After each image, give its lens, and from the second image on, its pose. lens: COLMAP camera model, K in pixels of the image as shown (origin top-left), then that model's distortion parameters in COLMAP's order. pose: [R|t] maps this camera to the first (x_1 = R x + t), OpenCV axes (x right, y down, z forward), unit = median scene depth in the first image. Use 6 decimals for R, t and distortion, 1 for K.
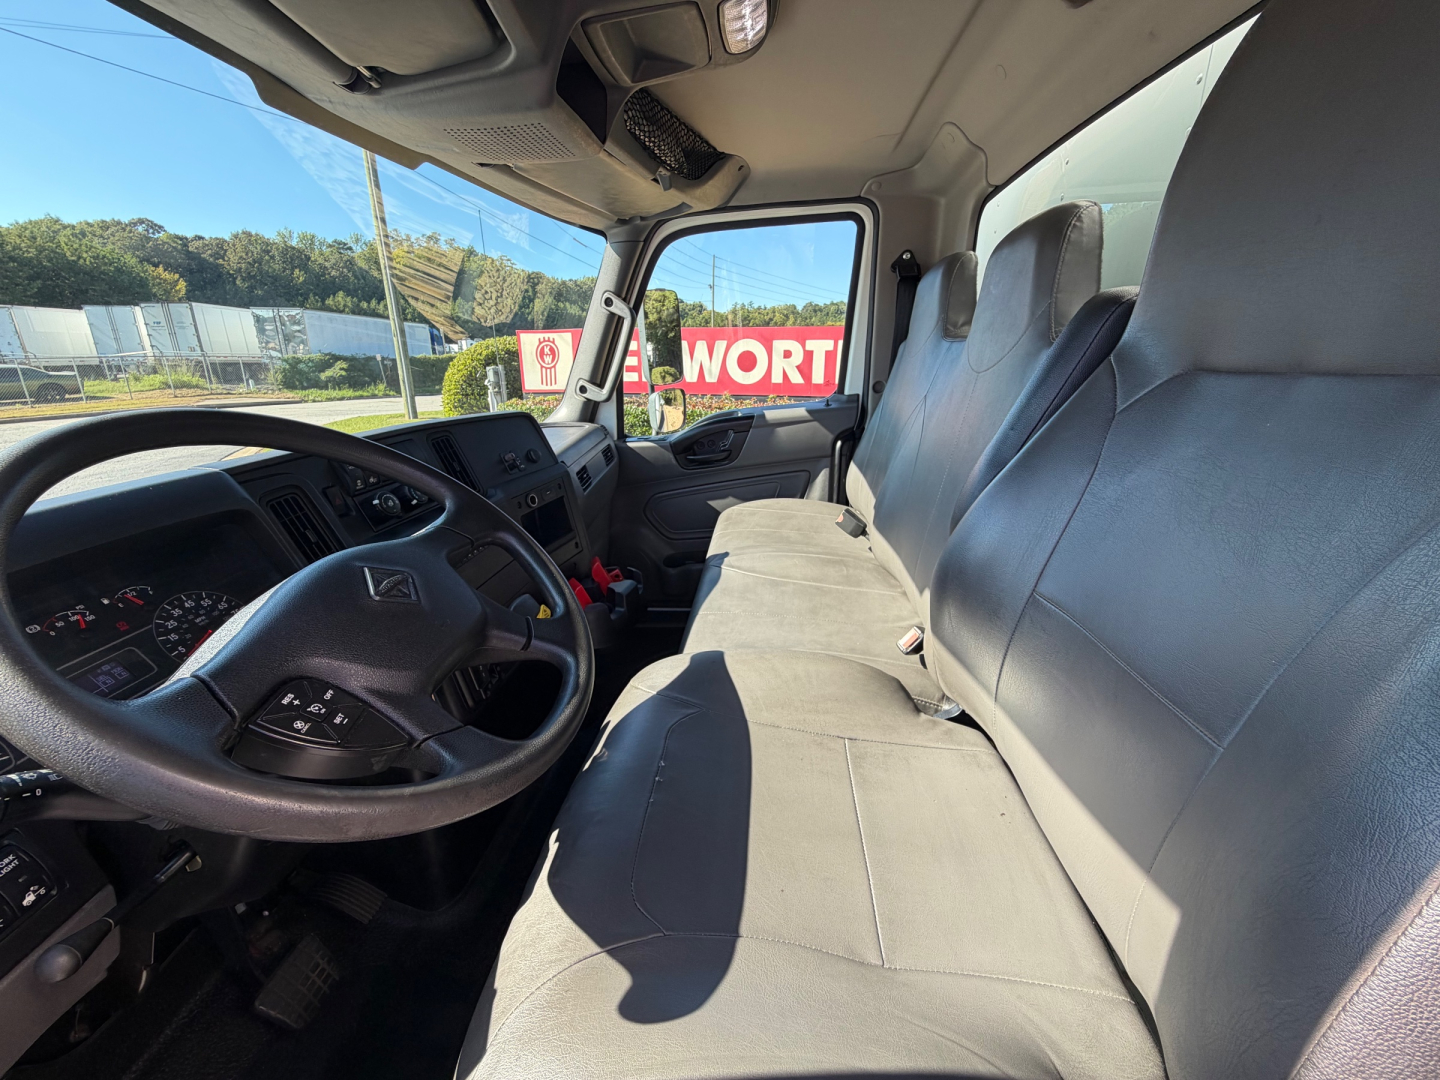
lens RADIAL K [[582.9, 0, 709.8], [0, 582.9, 541.0], [0, 0, 1]] dist [-0.001053, 0.000777]
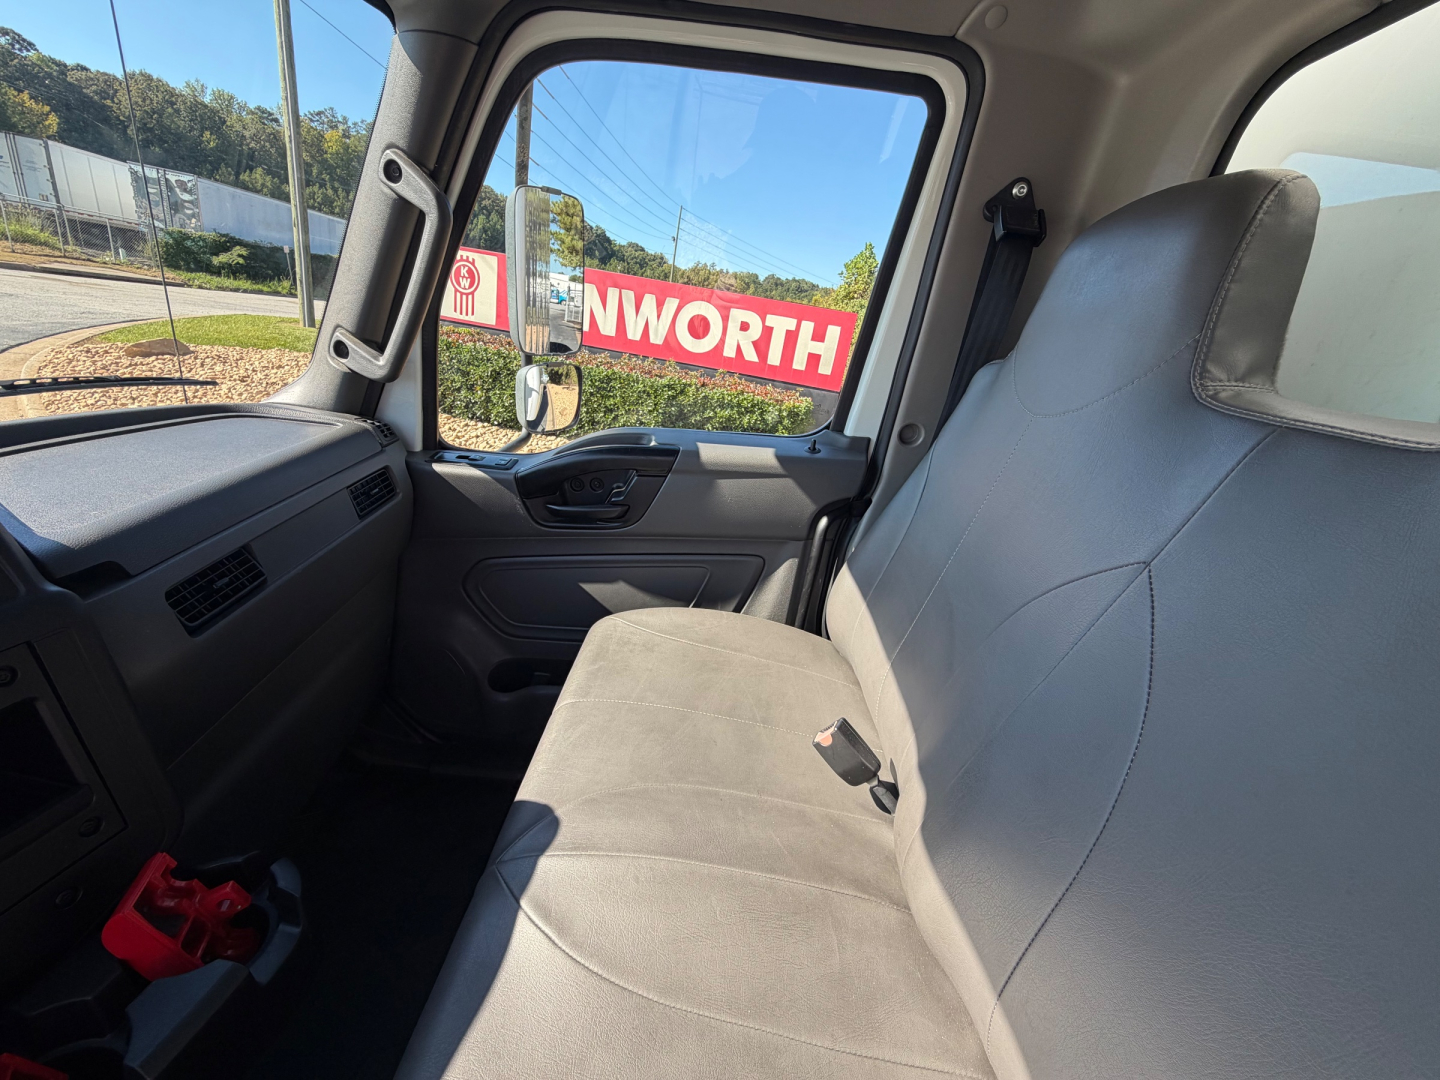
lens RADIAL K [[582.9, 0, 711.7], [0, 582.9, 538.6], [0, 0, 1]] dist [-0.001053, 0.000777]
pose [[0.984502, 0.121739, 0.126232, 0.047839], [-0.128772, 0.990458, 0.049107, -0.163201], [-0.119049, -0.064601, 0.990785, 0.455789]]
